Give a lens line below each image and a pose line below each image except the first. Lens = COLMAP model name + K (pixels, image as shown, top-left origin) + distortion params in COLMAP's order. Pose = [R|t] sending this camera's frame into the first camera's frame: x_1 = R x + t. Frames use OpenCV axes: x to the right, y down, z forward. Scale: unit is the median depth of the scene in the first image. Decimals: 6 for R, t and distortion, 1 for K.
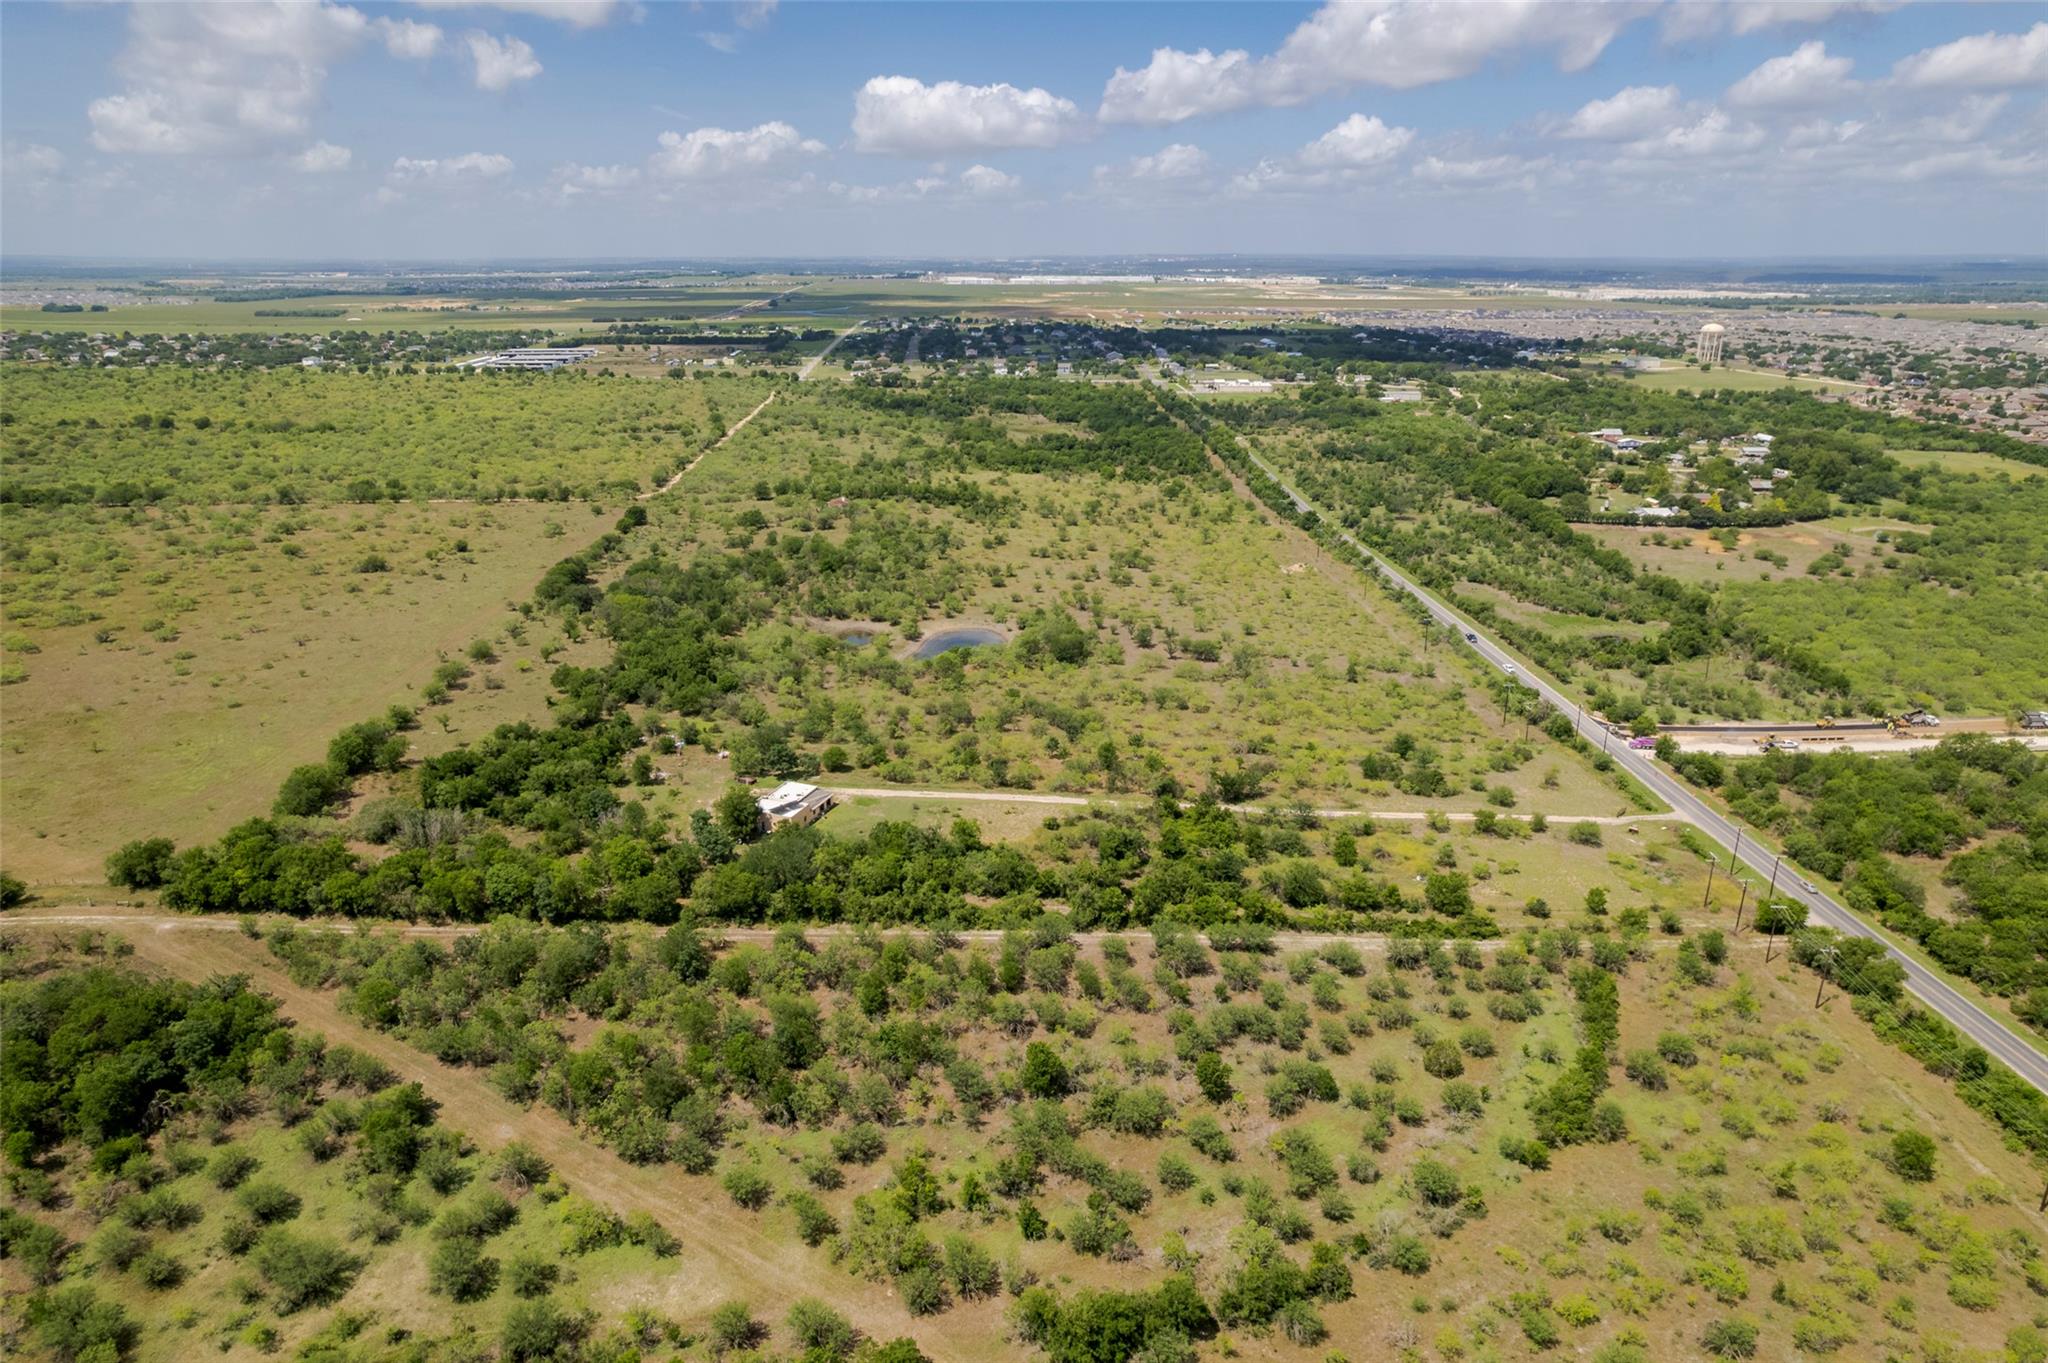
lens RADIAL K [[1310.4, 0, 1024.0], [0, 1310.4, 681.5], [0, 0, 1]] dist [-0.069006, 0.078529]
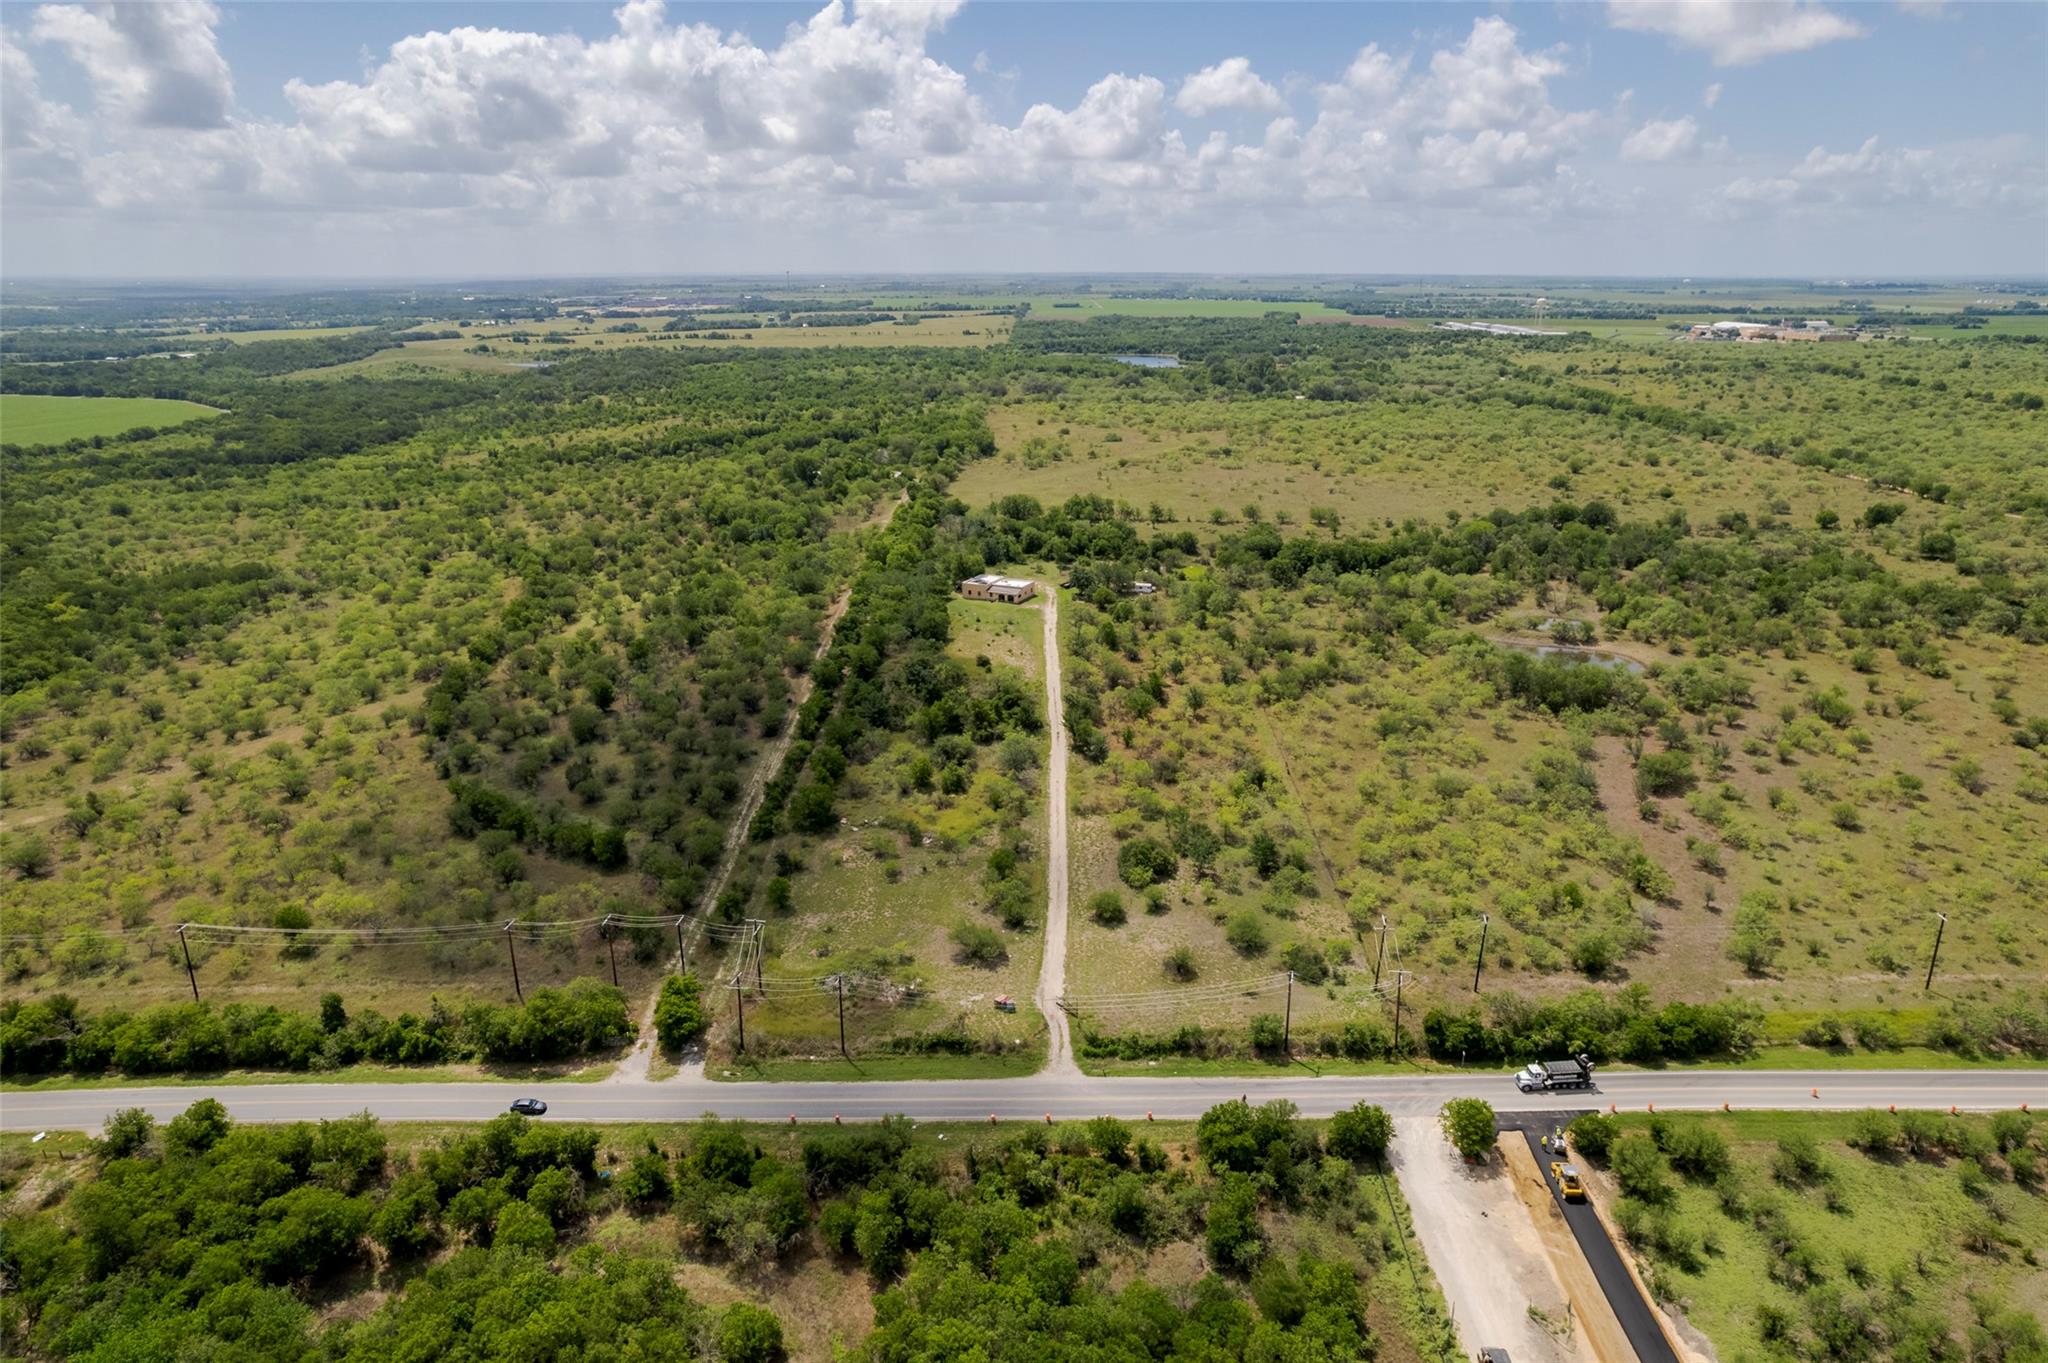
lens RADIAL K [[1310.4, 0, 1024.0], [0, 1310.4, 681.5], [0, 0, 1]] dist [-0.069006, 0.078529]
pose [[-0.084369, 0.301252, -0.949805, 0.949117], [-0.313206, 0.896873, 0.312285, -0.206614], [0.945930, 0.323831, 0.018686, 0.884480]]
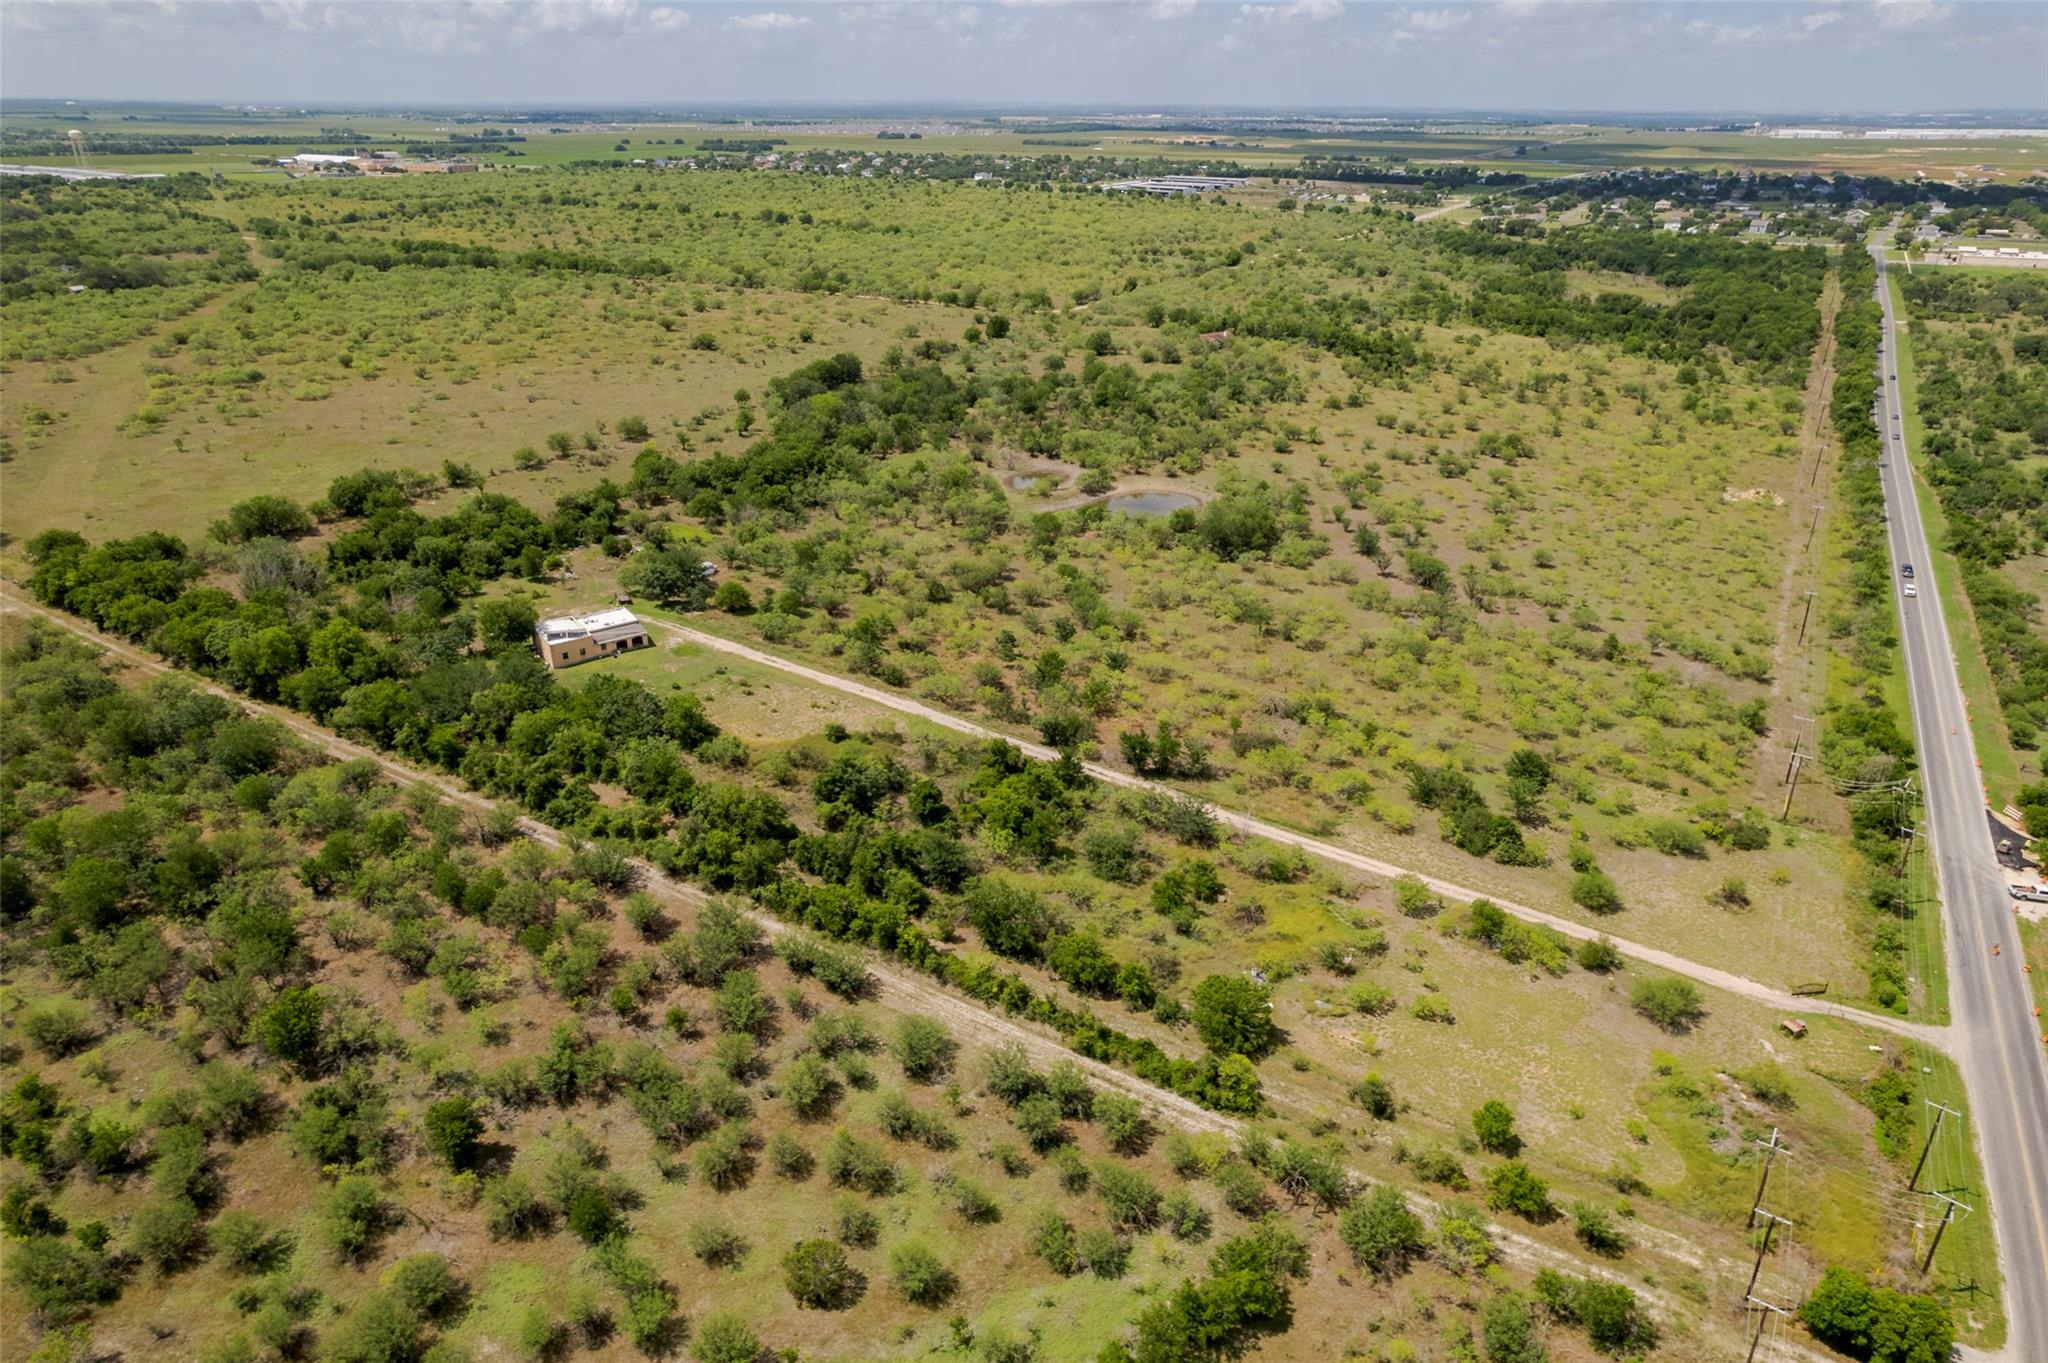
lens RADIAL K [[1310.4, 0, 1024.0], [0, 1310.4, 681.5], [0, 0, 1]] dist [-0.069006, 0.078529]
pose [[0.836825, 0.228619, -0.497452, 0.408630], [-0.177396, 0.972844, 0.148681, -0.041473], [0.517934, -0.036174, 0.854656, 0.371642]]
